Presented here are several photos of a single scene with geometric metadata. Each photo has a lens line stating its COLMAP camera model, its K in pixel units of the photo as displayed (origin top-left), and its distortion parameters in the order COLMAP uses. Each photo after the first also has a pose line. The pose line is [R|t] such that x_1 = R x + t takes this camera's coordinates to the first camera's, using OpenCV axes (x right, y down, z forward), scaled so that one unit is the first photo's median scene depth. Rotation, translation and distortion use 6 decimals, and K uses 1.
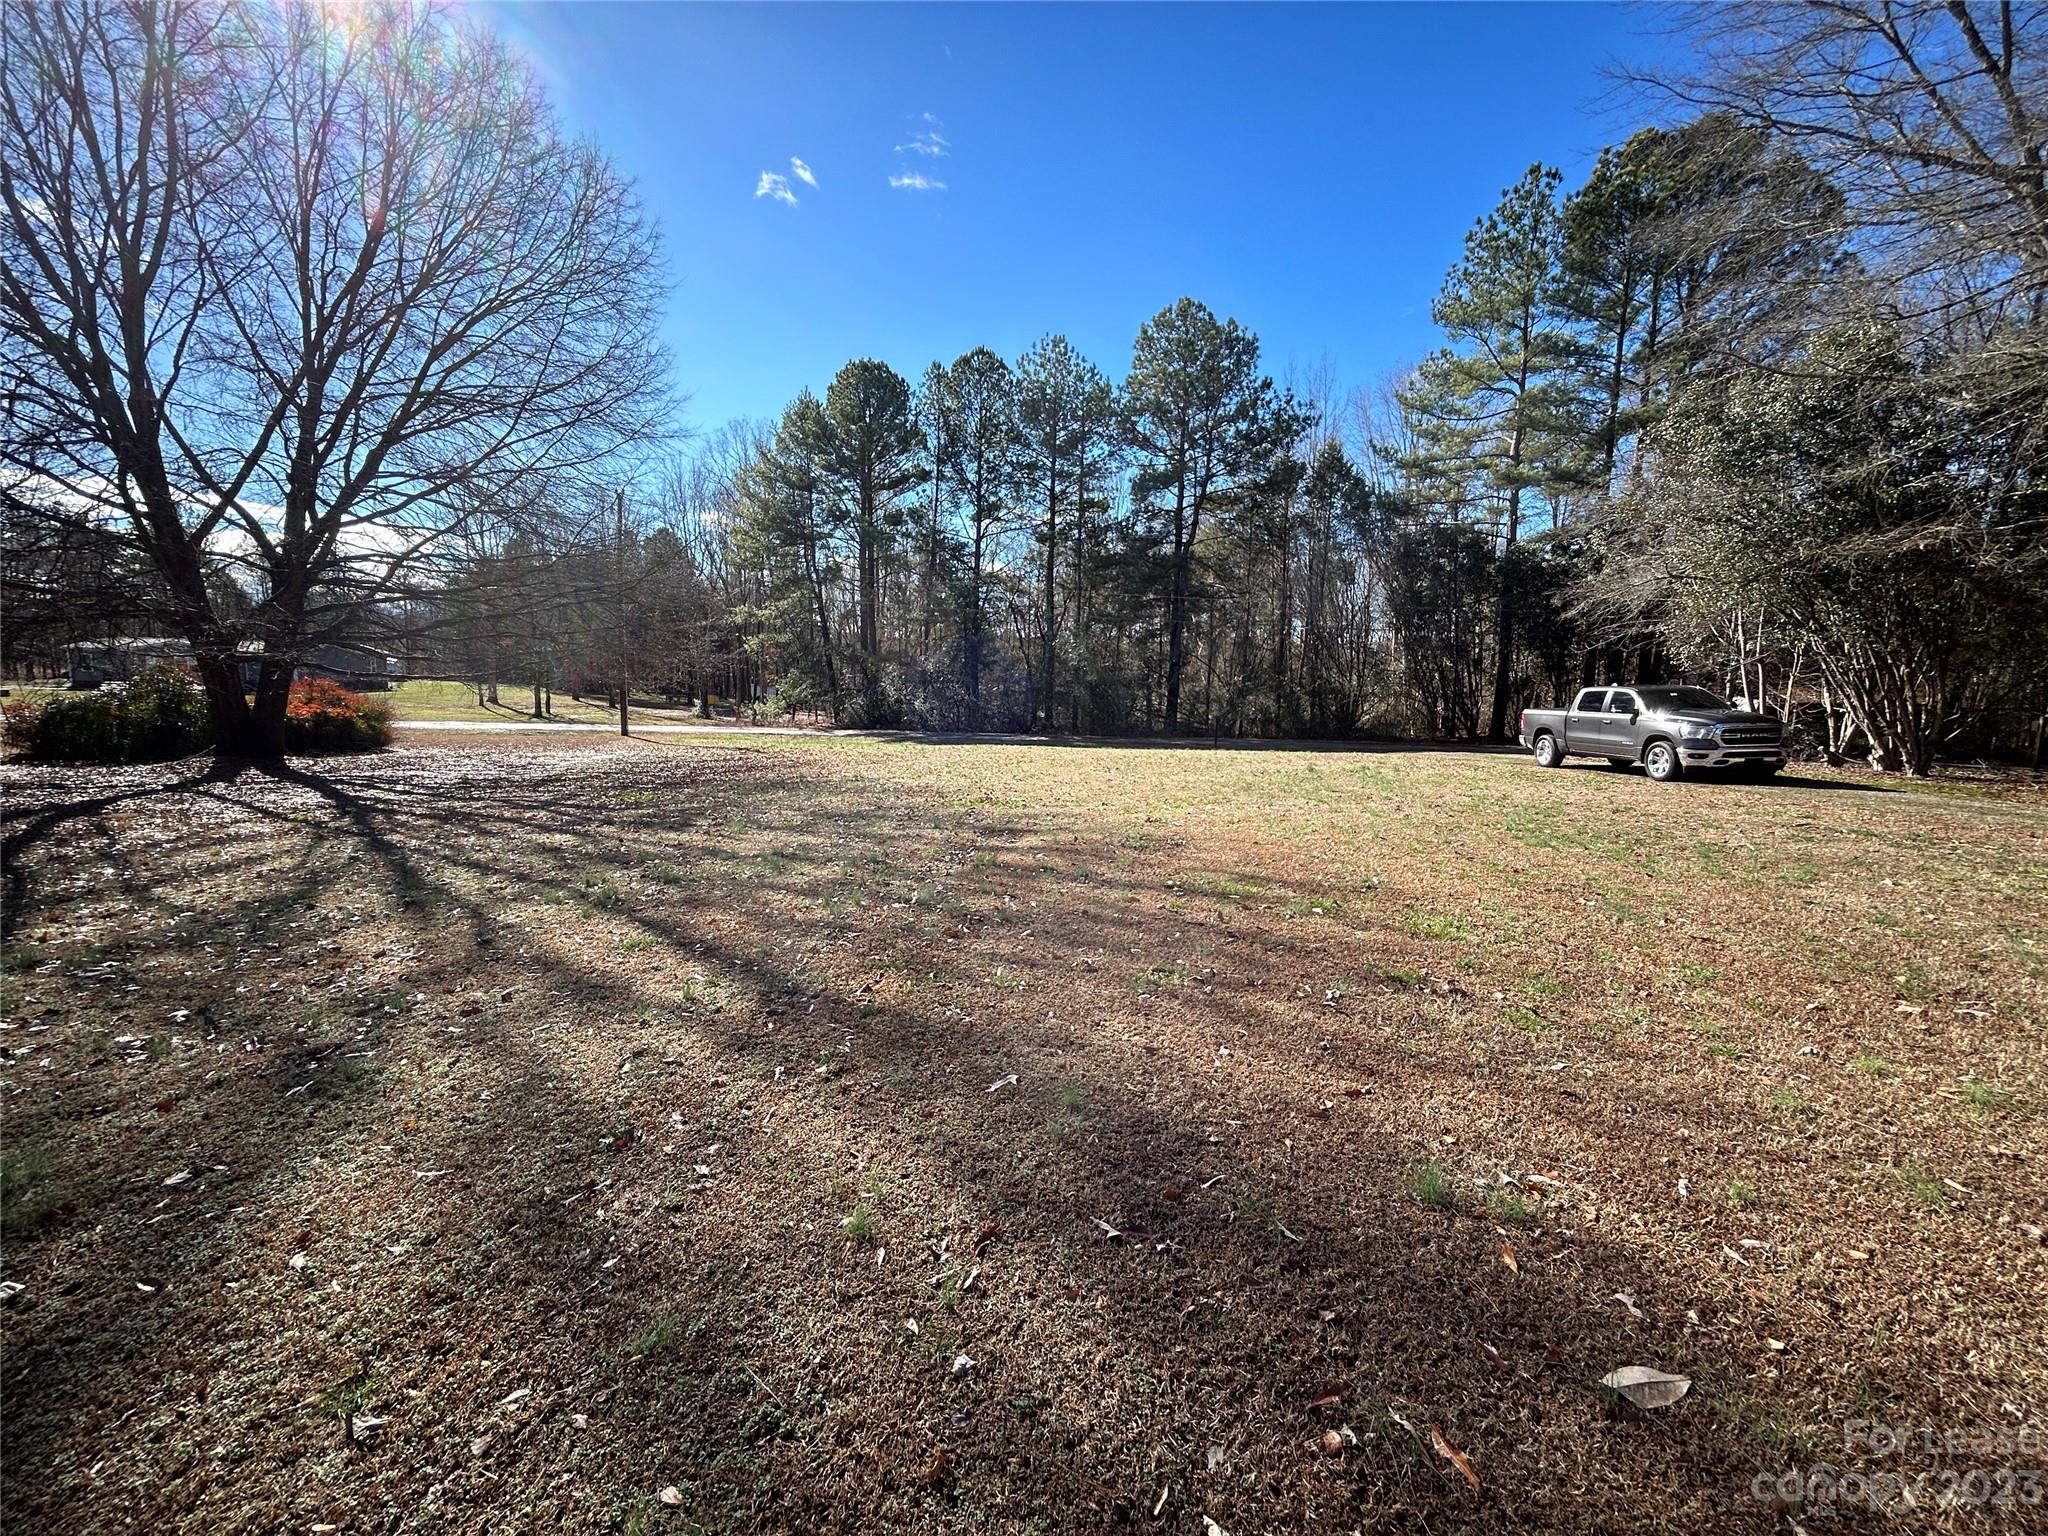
lens RADIAL K [[831.1, 0, 1018.7], [0, 831.1, 772.1], [0, 0, 1]] dist [-0.001872, 0.001281]
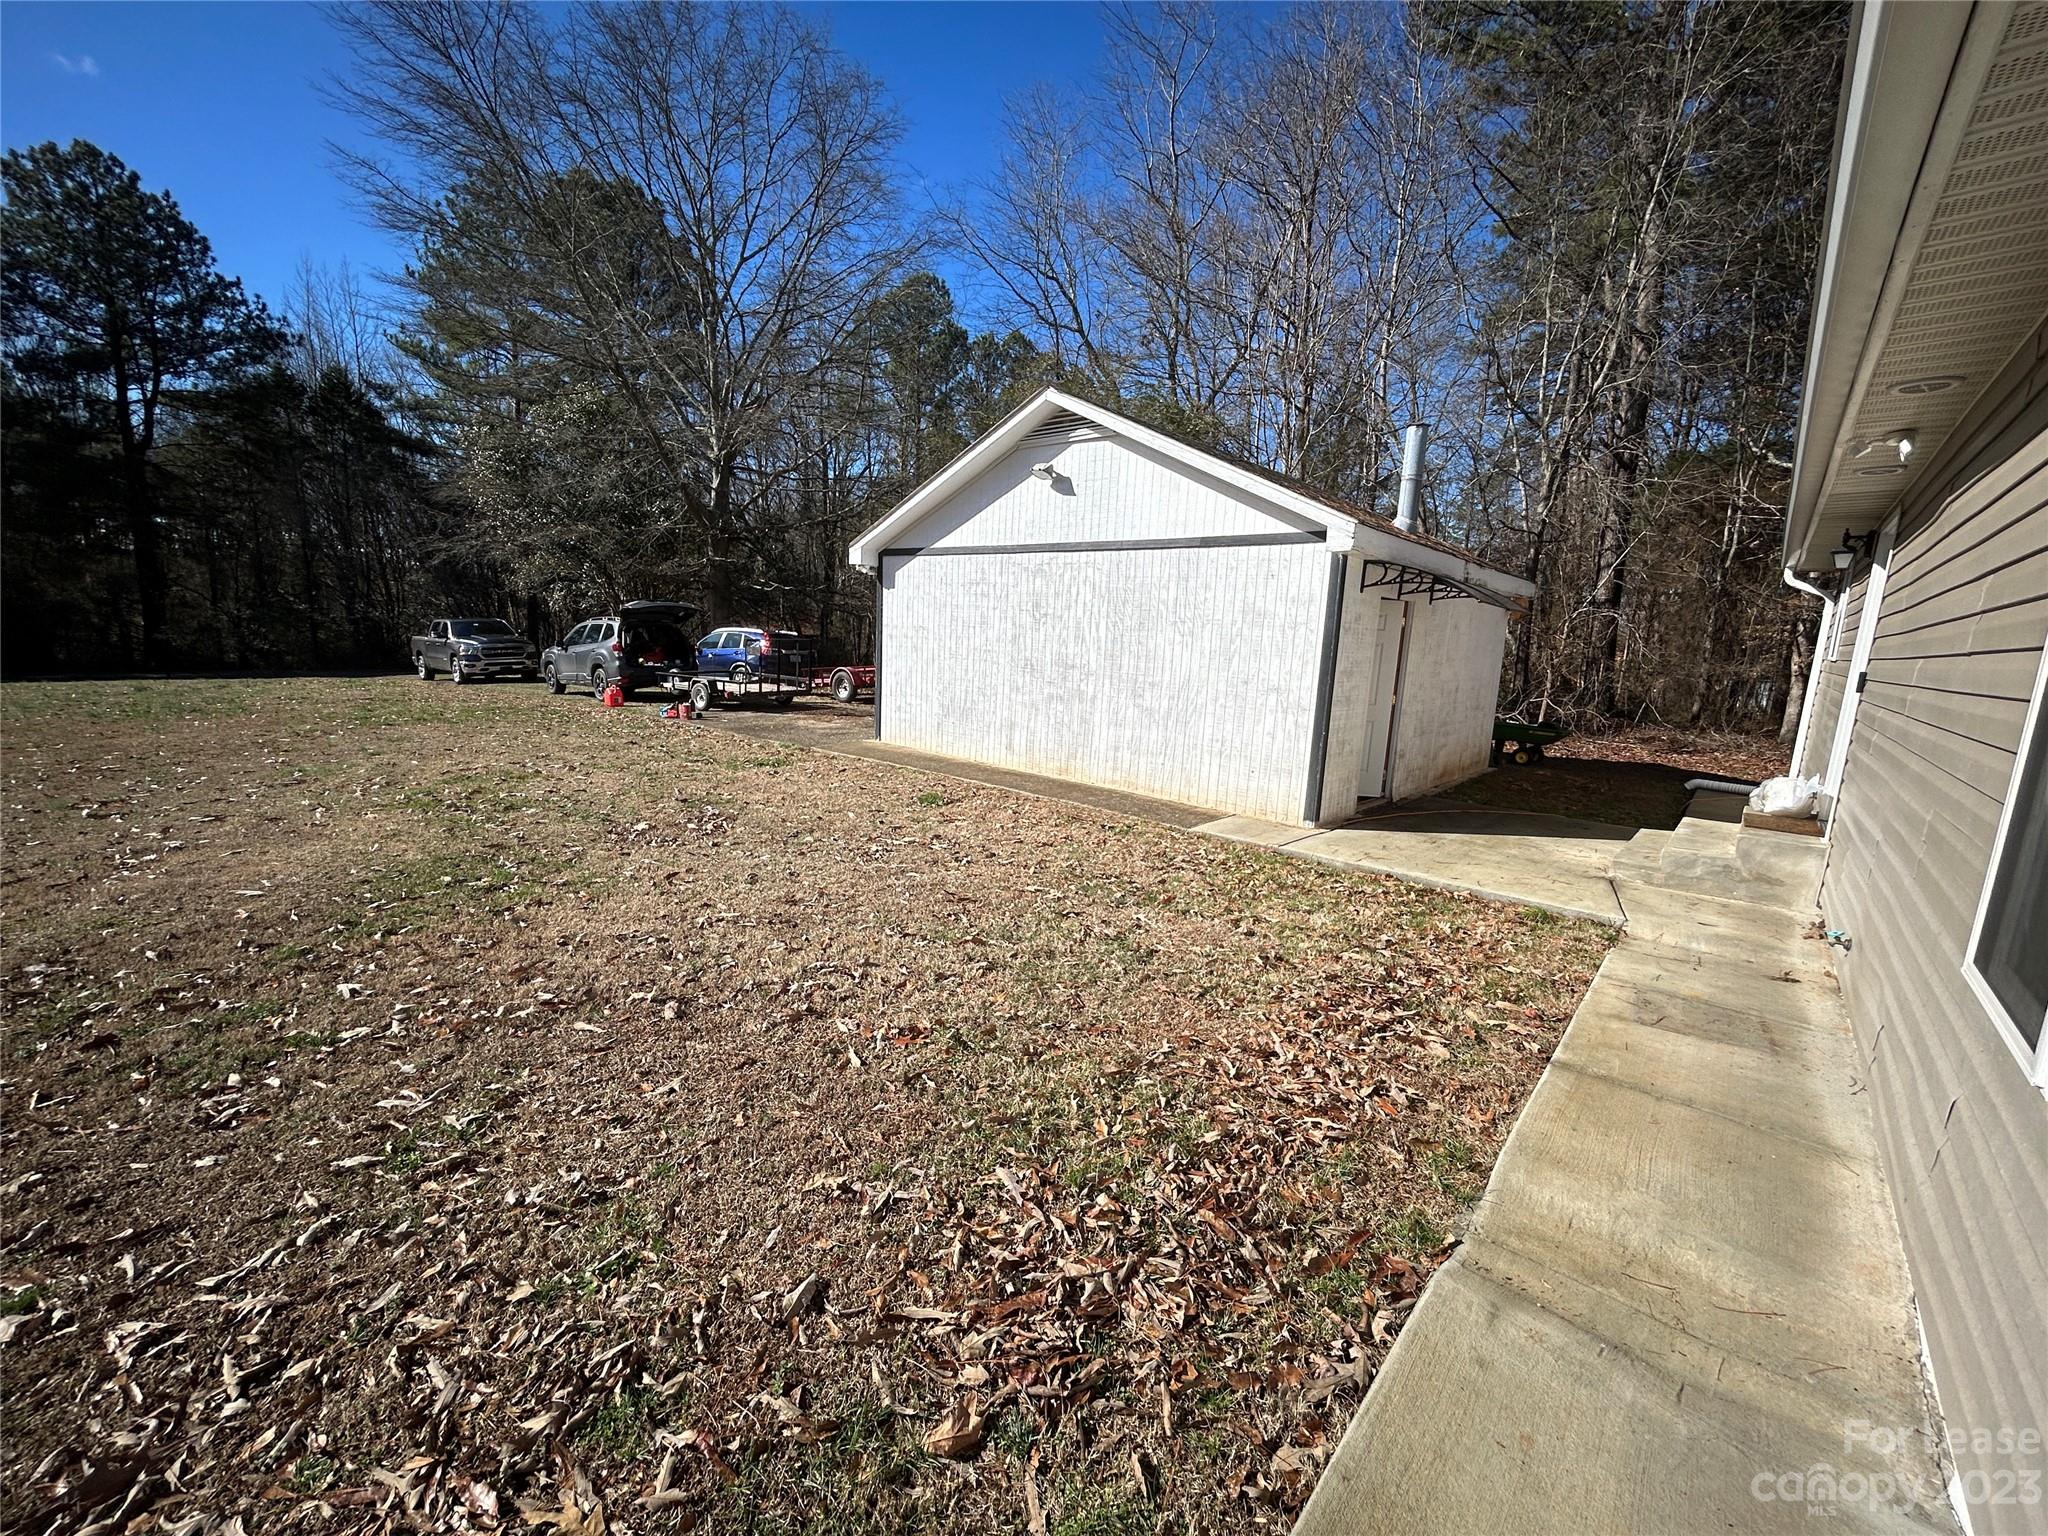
lens RADIAL K [[831.1, 0, 1022.8], [0, 831.1, 767.4], [0, 0, 1]] dist [-0.001872, 0.001281]
pose [[0.652633, -0.118768, 0.748308, 0.102711], [0.062035, 0.992698, 0.103454, 0.022214], [-0.755130, -0.021096, 0.655235, -0.238756]]
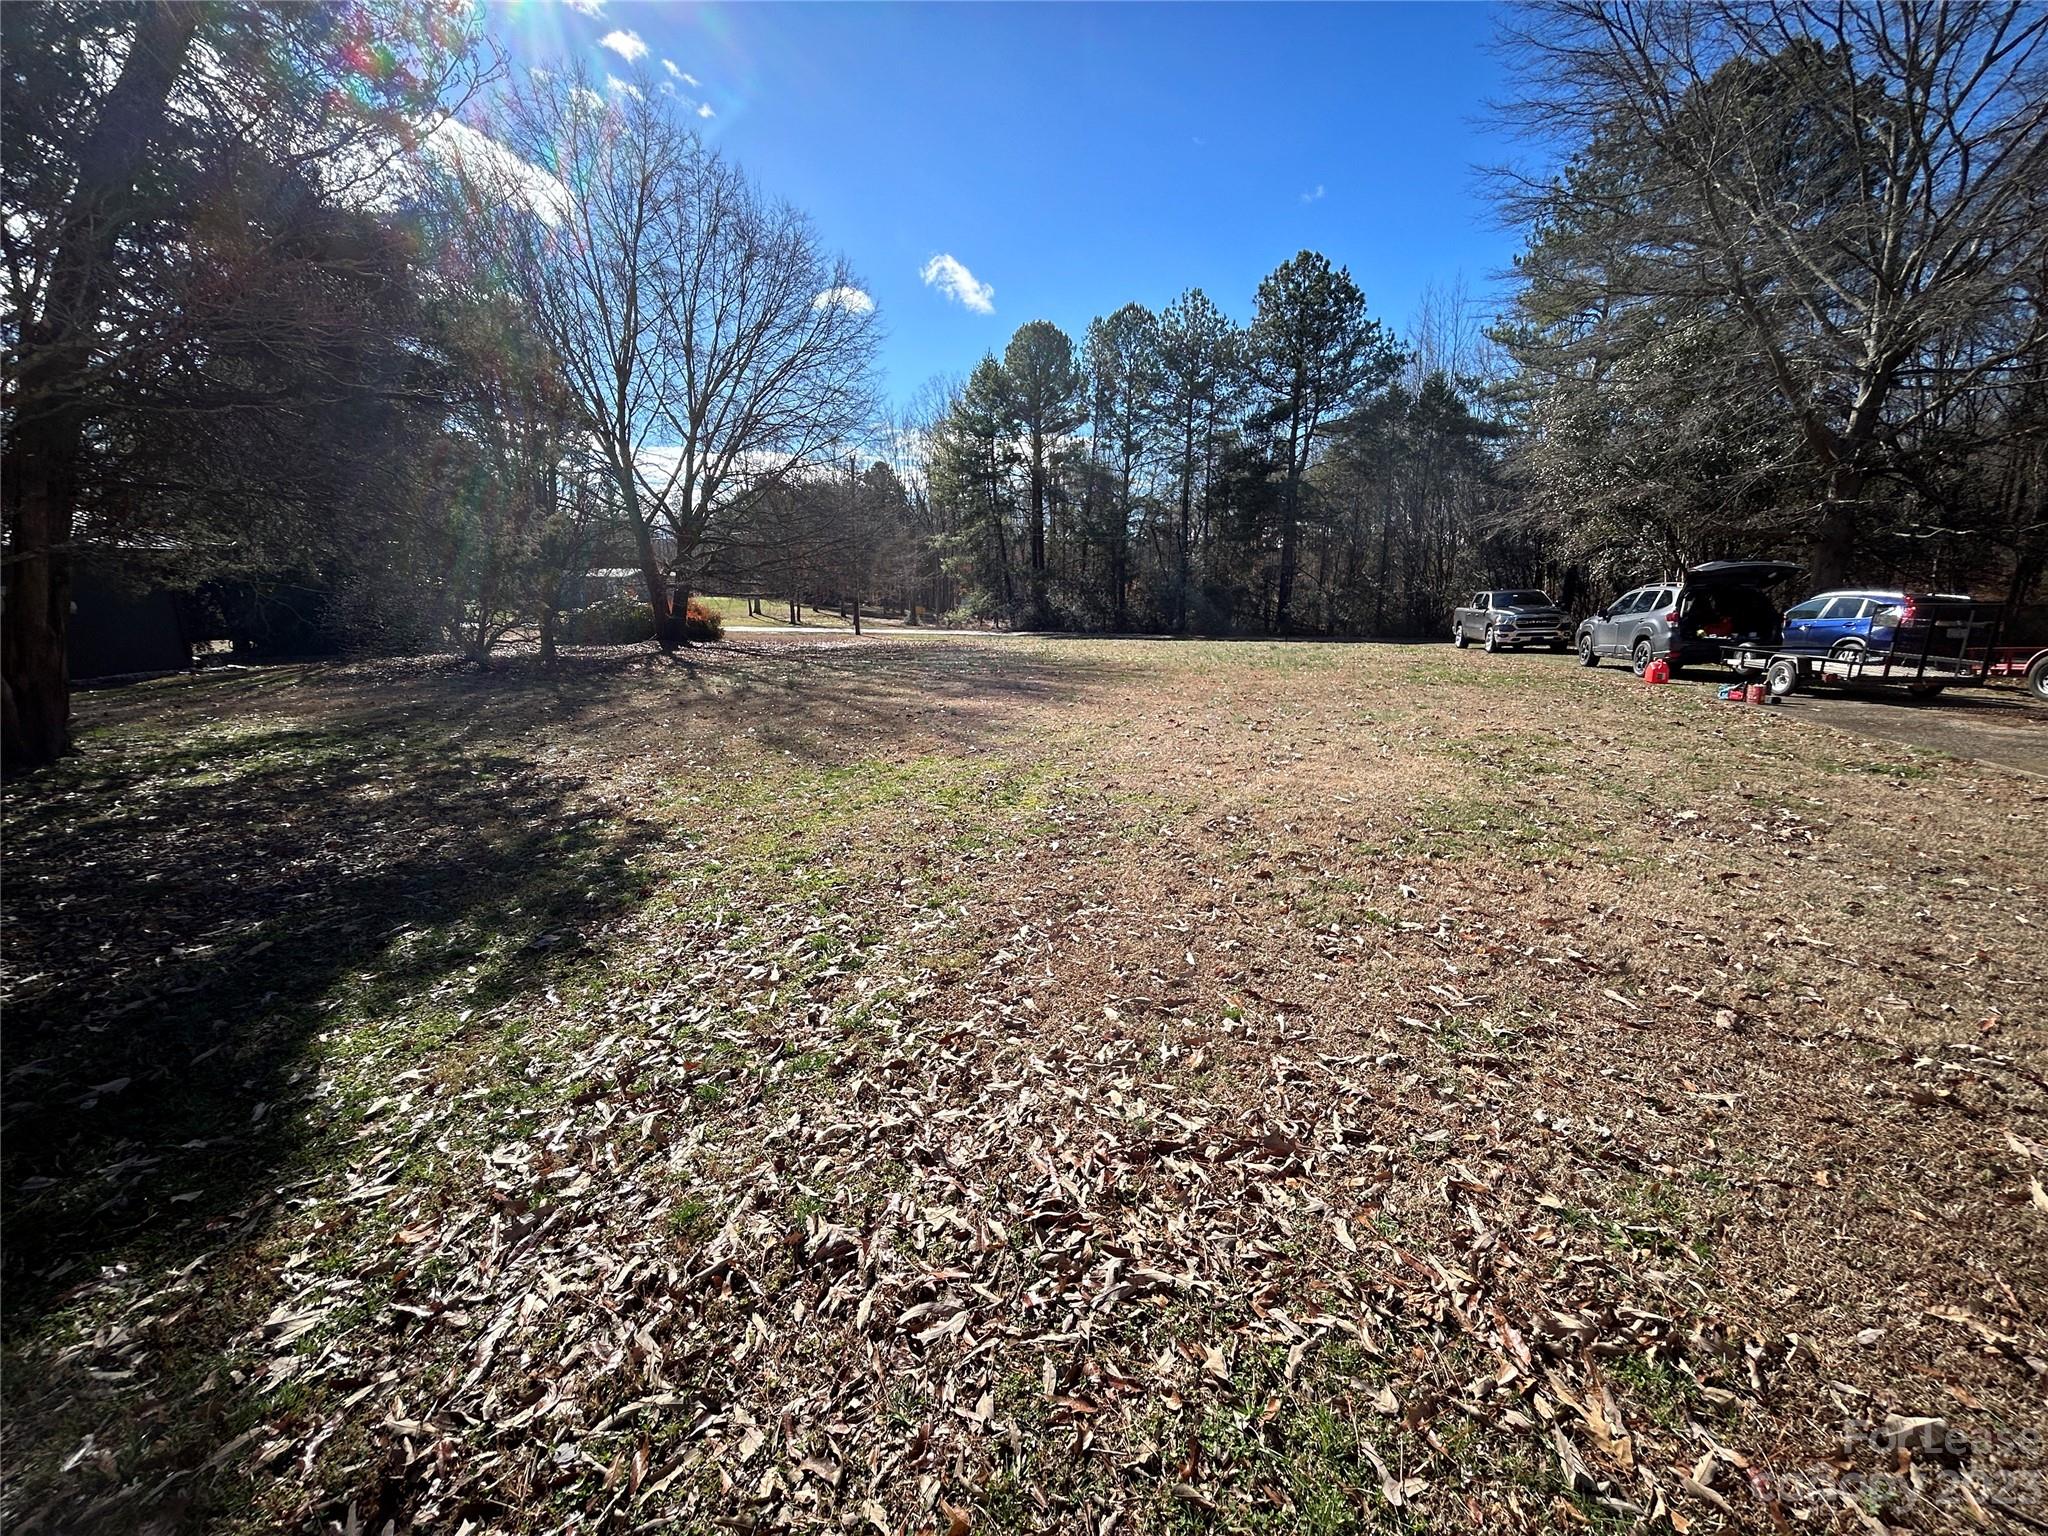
lens RADIAL K [[831.1, 0, 1022.4], [0, 831.1, 765.1], [0, 0, 1]] dist [-0.001872, 0.001281]
pose [[0.972634, 0.031959, -0.230133, 0.095910], [-0.008980, 0.994925, 0.100214, 0.023907], [0.232168, -0.095405, 0.967986, -0.240267]]
